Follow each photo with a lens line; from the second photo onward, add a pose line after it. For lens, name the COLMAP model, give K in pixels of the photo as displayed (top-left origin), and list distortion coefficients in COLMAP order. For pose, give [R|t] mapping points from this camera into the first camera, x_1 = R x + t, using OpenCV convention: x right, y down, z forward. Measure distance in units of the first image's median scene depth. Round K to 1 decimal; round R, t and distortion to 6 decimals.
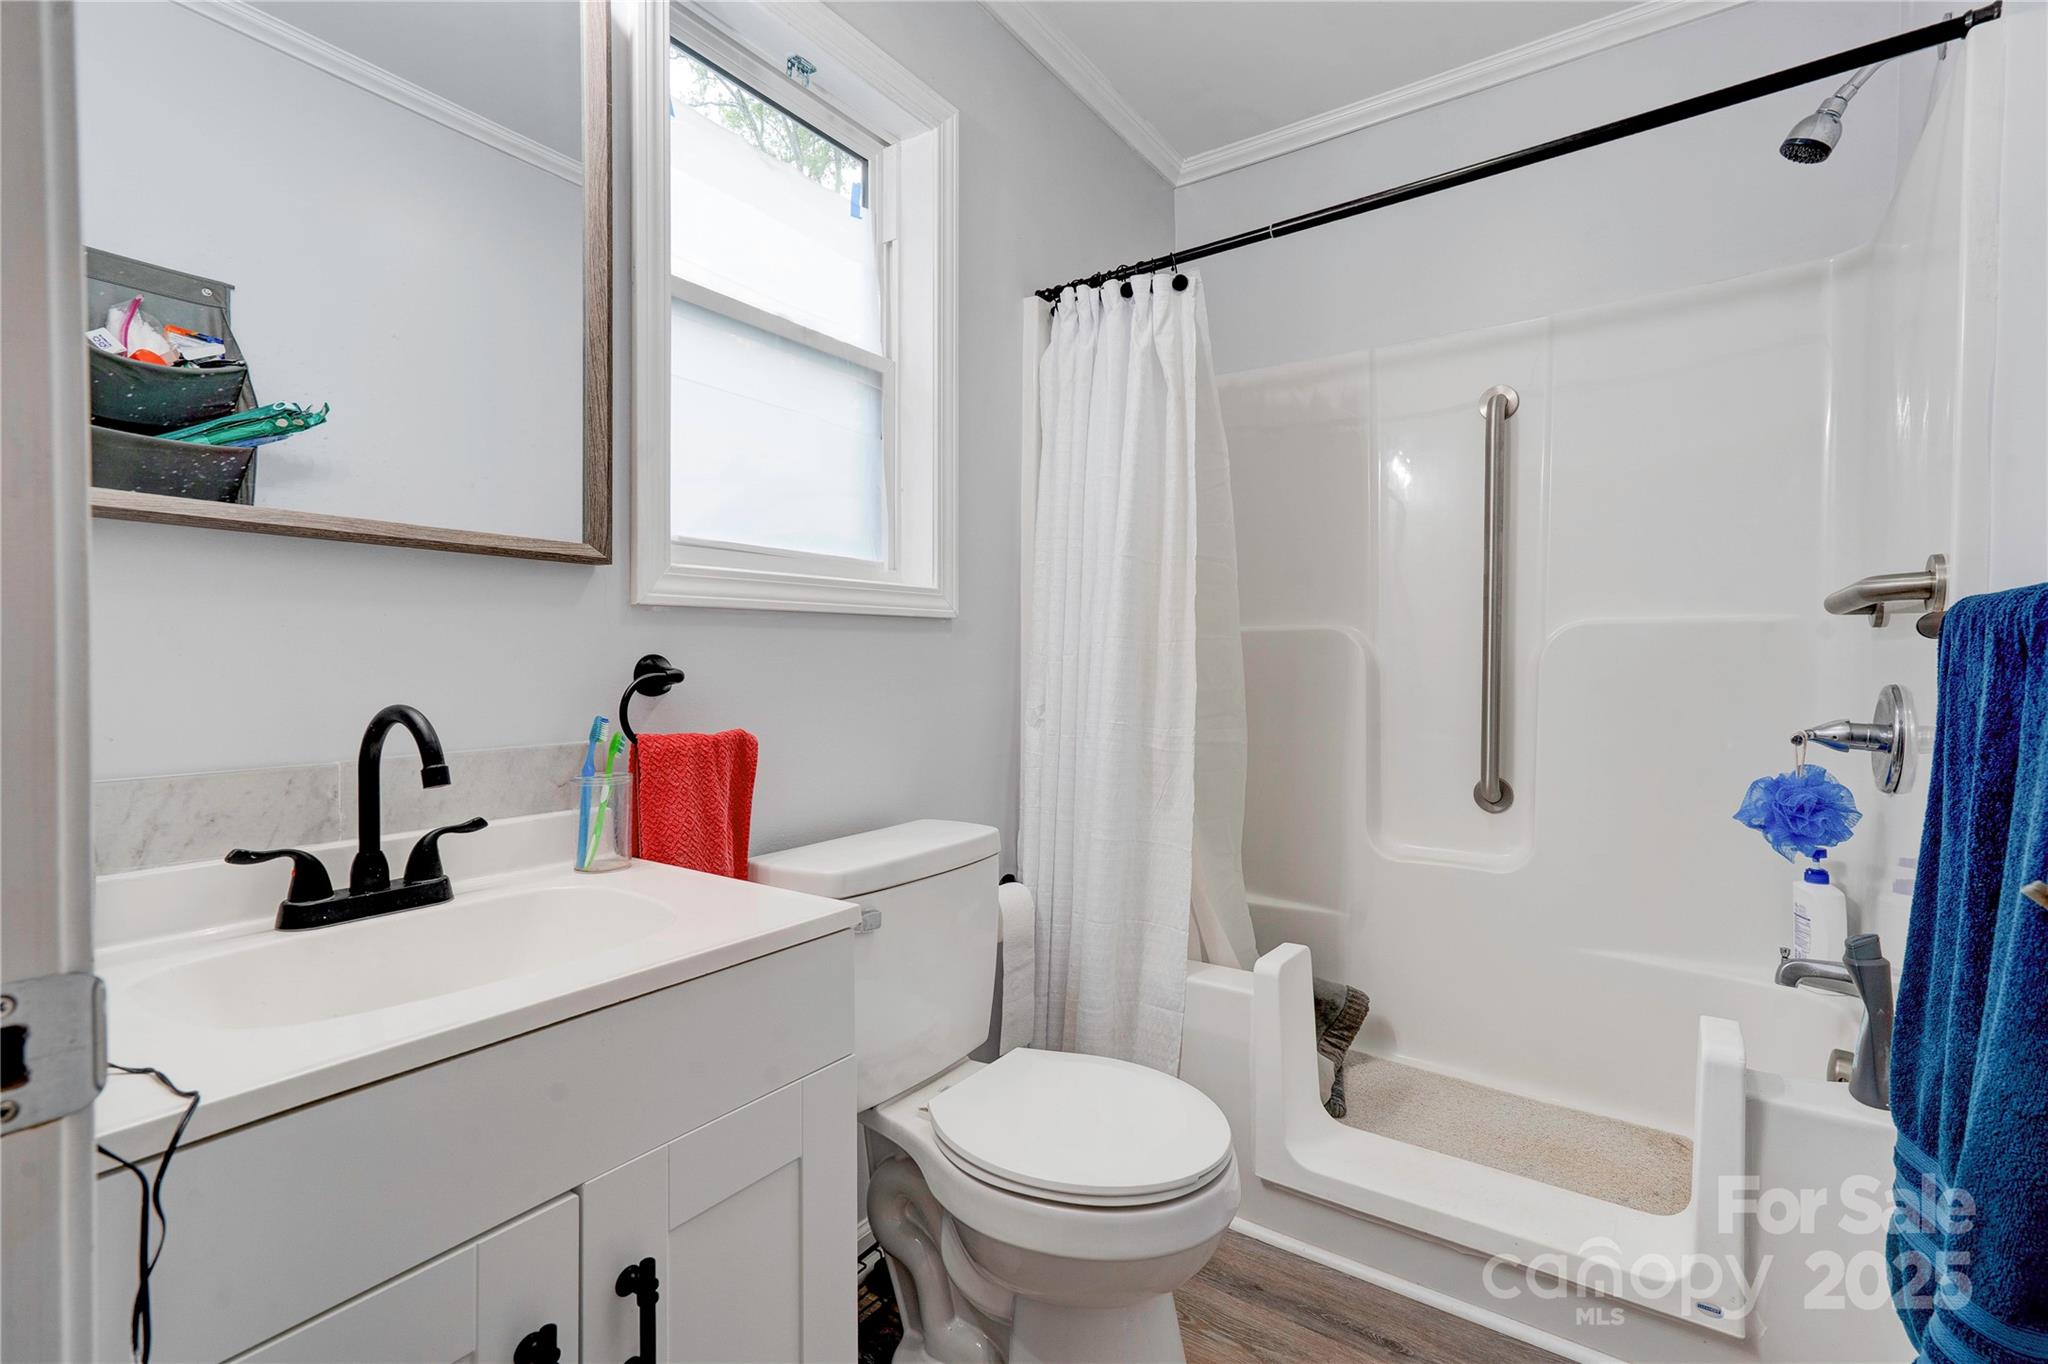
lens RADIAL K [[945.1, 0, 1020.9], [0, 945.1, 684.5], [0, 0, 1]] dist [0.000475, 0.008682]
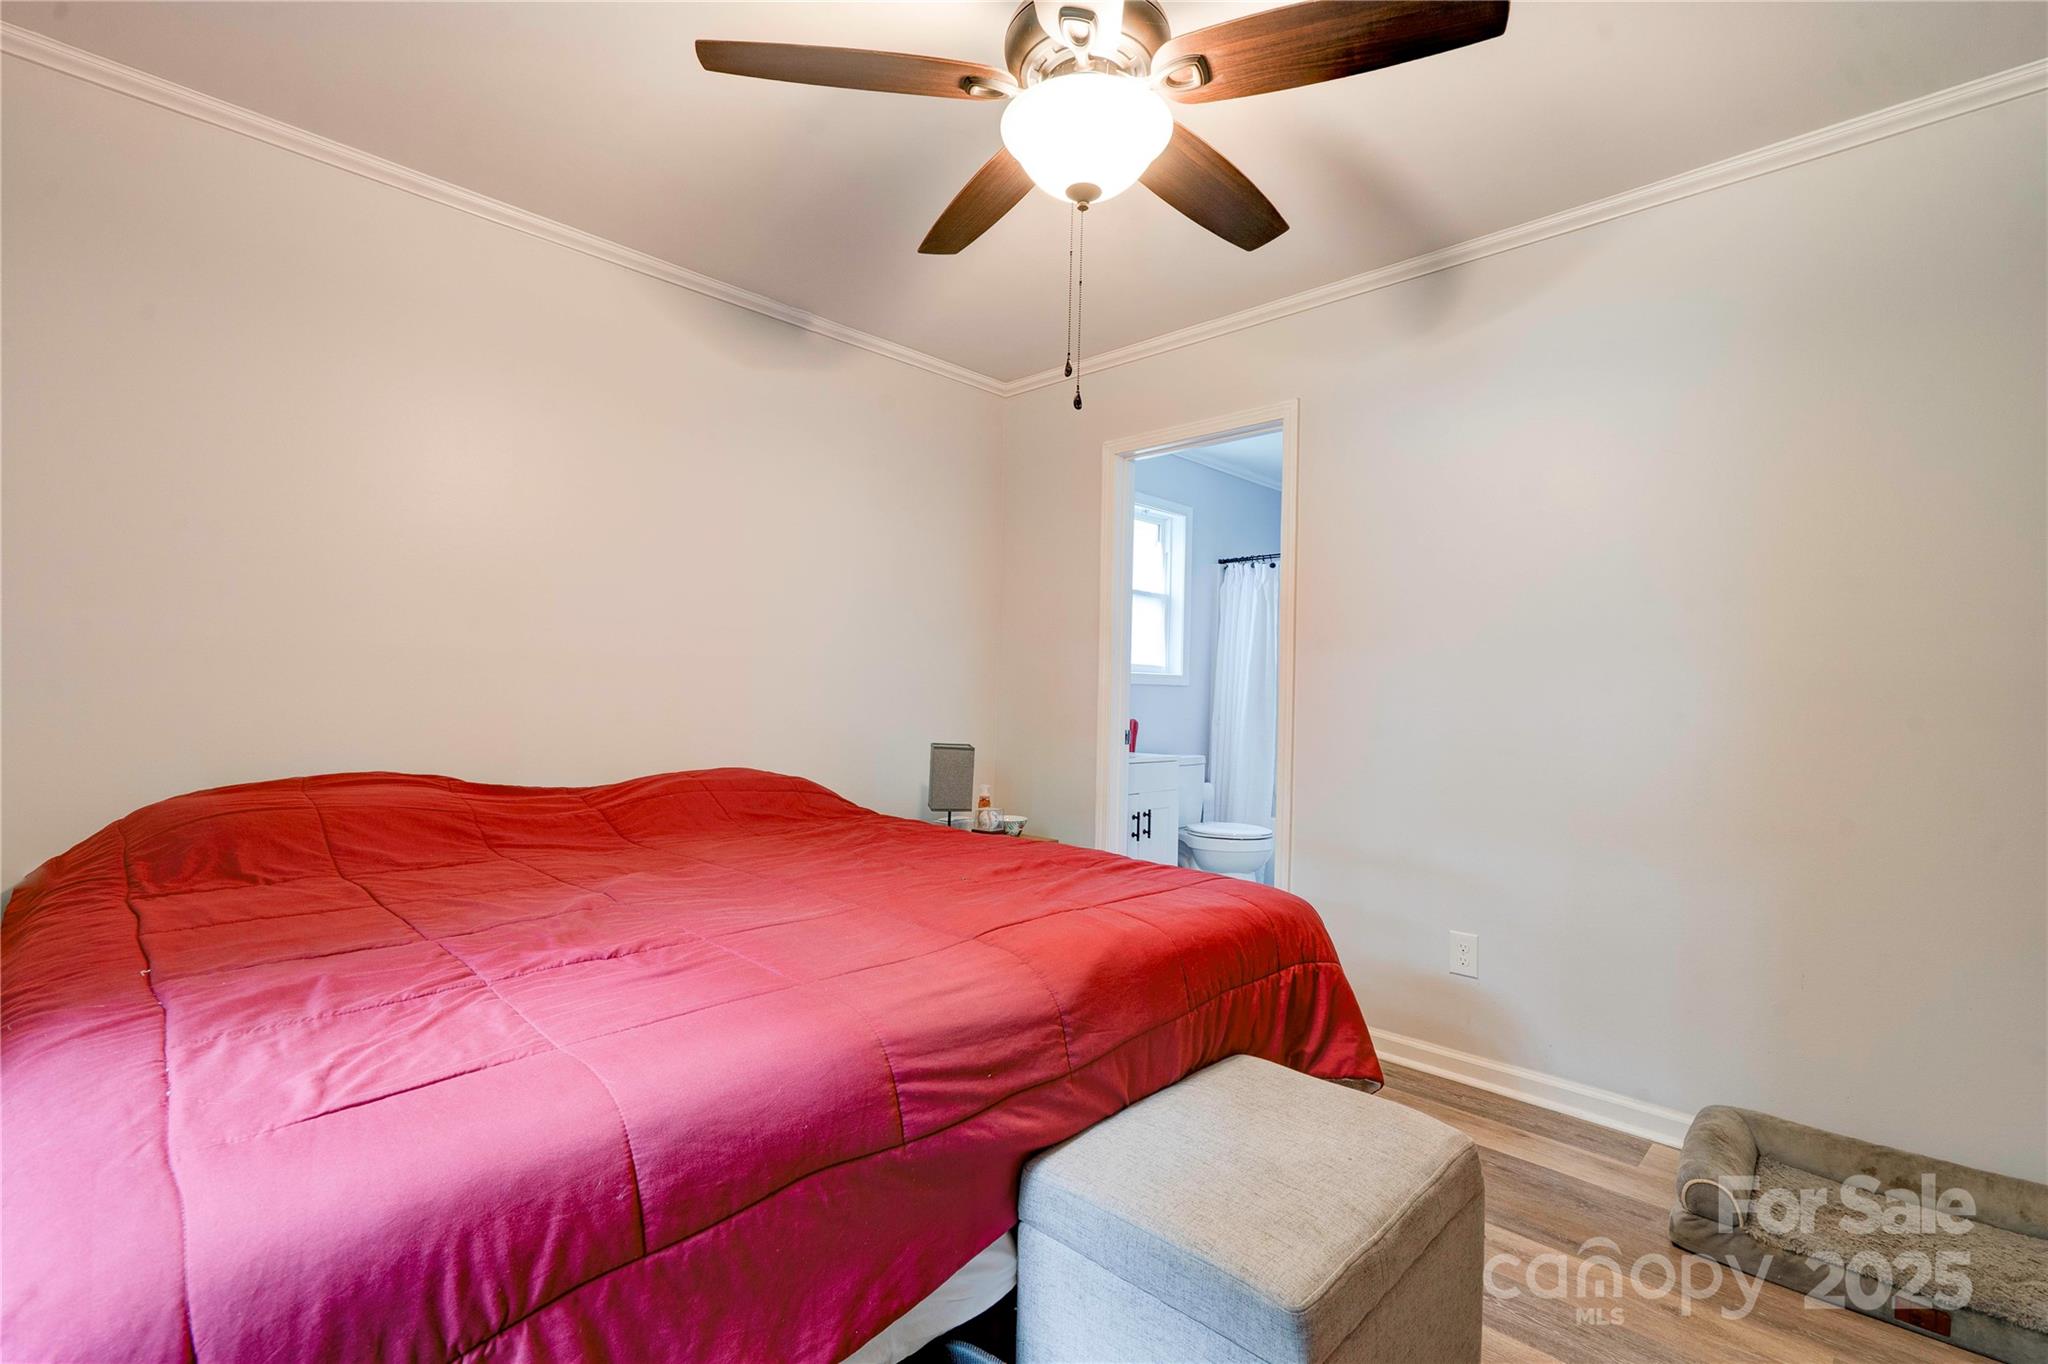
lens RADIAL K [[945.1, 0, 1026.7], [0, 945.1, 688.7], [0, 0, 1]] dist [0.000475, 0.008682]
pose [[0.991222, 0.016248, -0.131207, -0.171752], [-0.019643, 0.999504, -0.024624, 0.015534], [0.130742, 0.026985, 0.991049, -1.770377]]
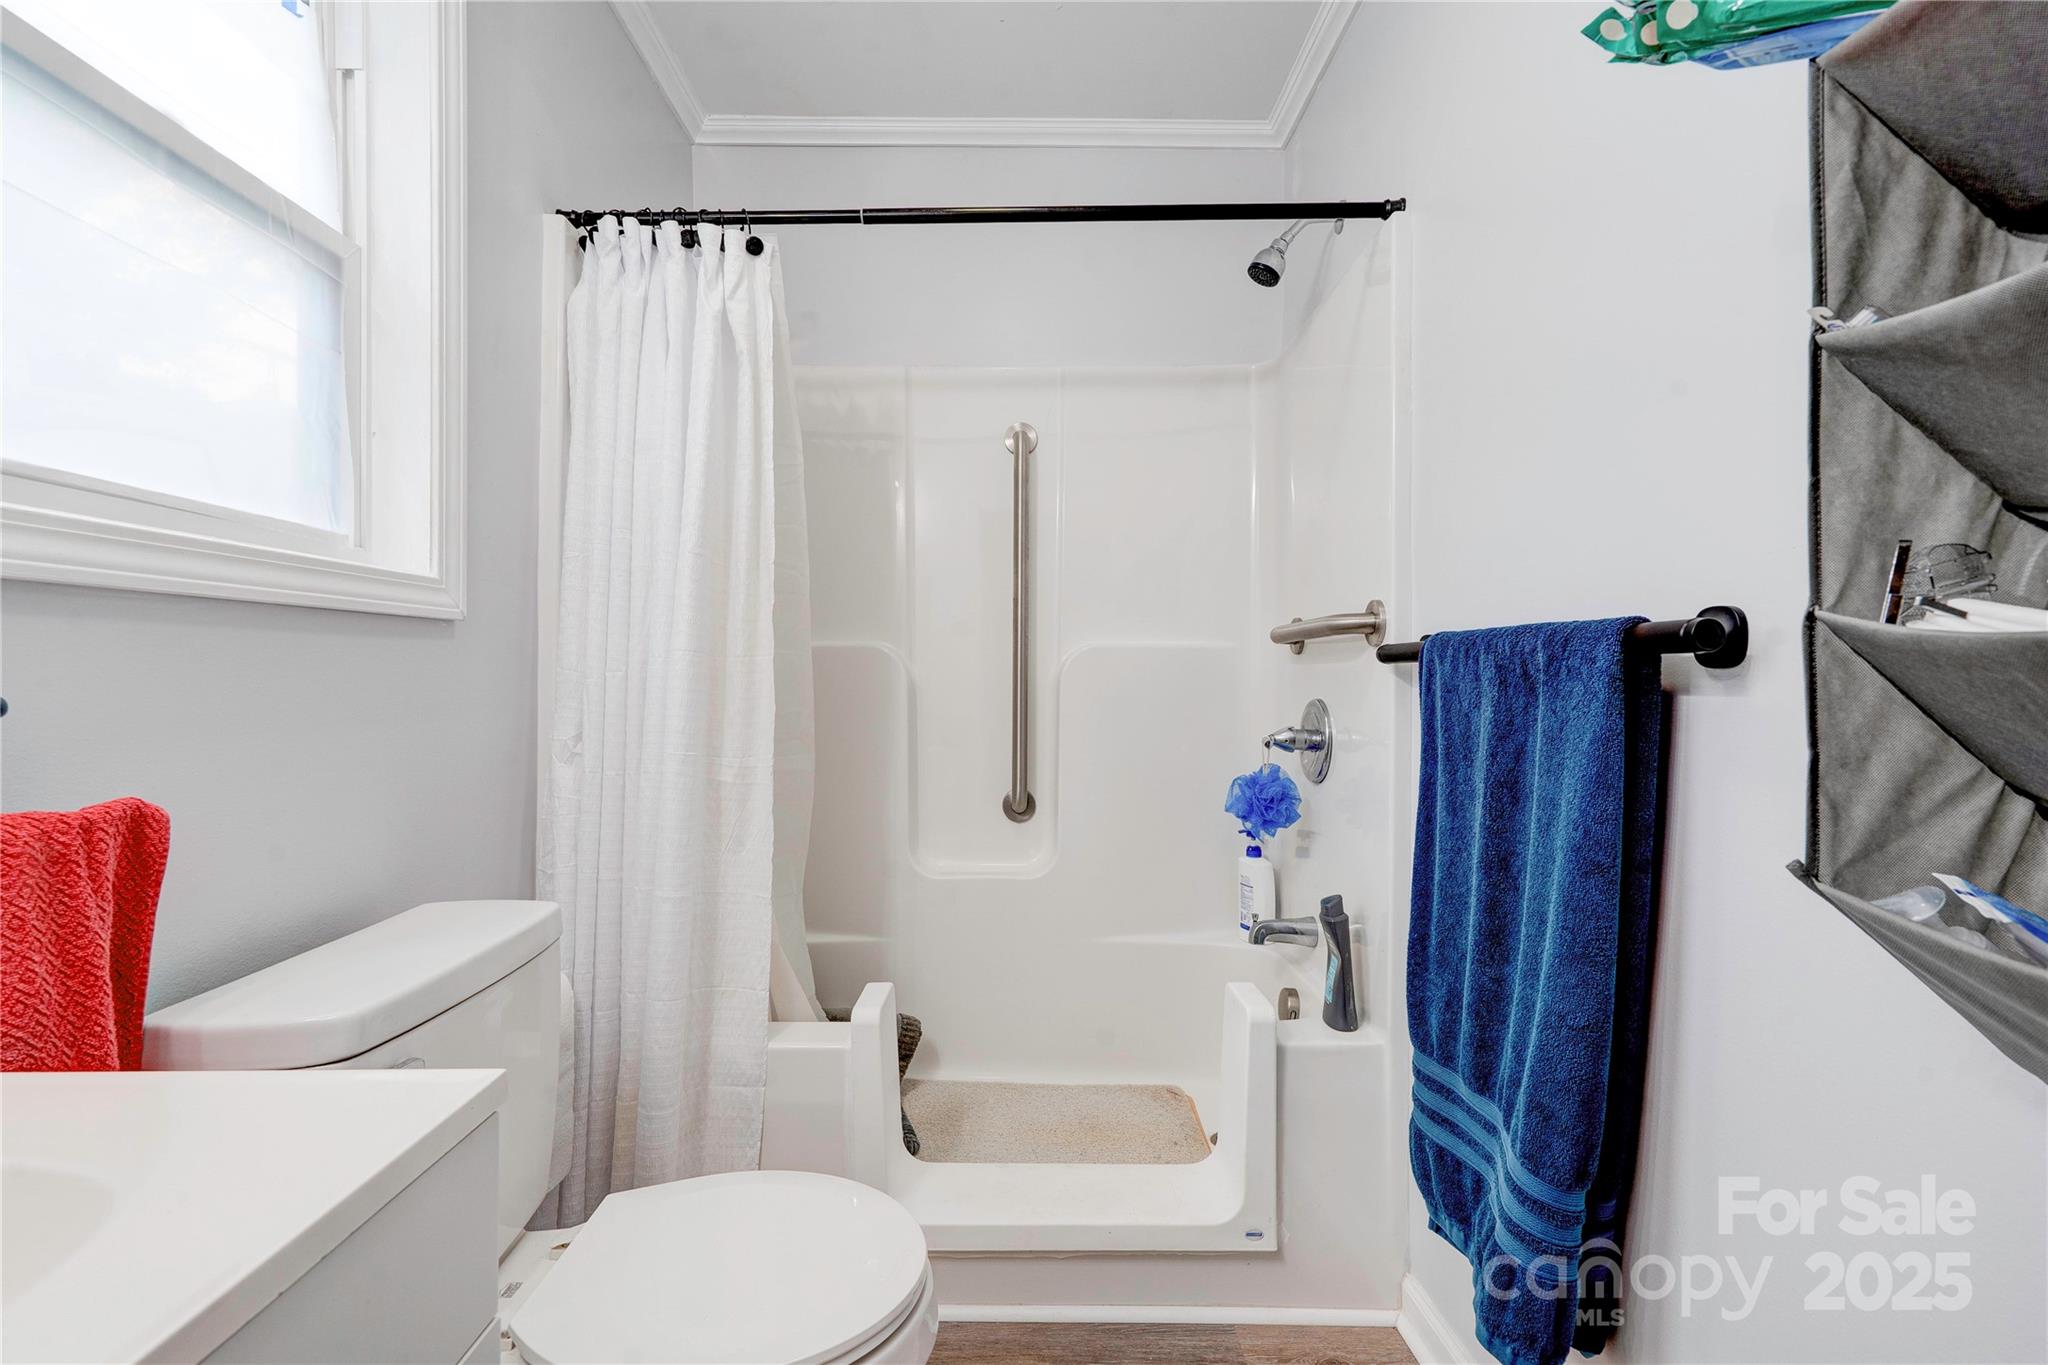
lens RADIAL K [[945.1, 0, 1024.1], [0, 945.1, 684.7], [0, 0, 1]] dist [0.000475, 0.008682]
pose [[0.817602, -0.001260, 0.575783, -0.131102], [0.011433, 0.999836, -0.014046, -0.004957], [-0.575671, 0.018067, 0.817482, 0.149358]]
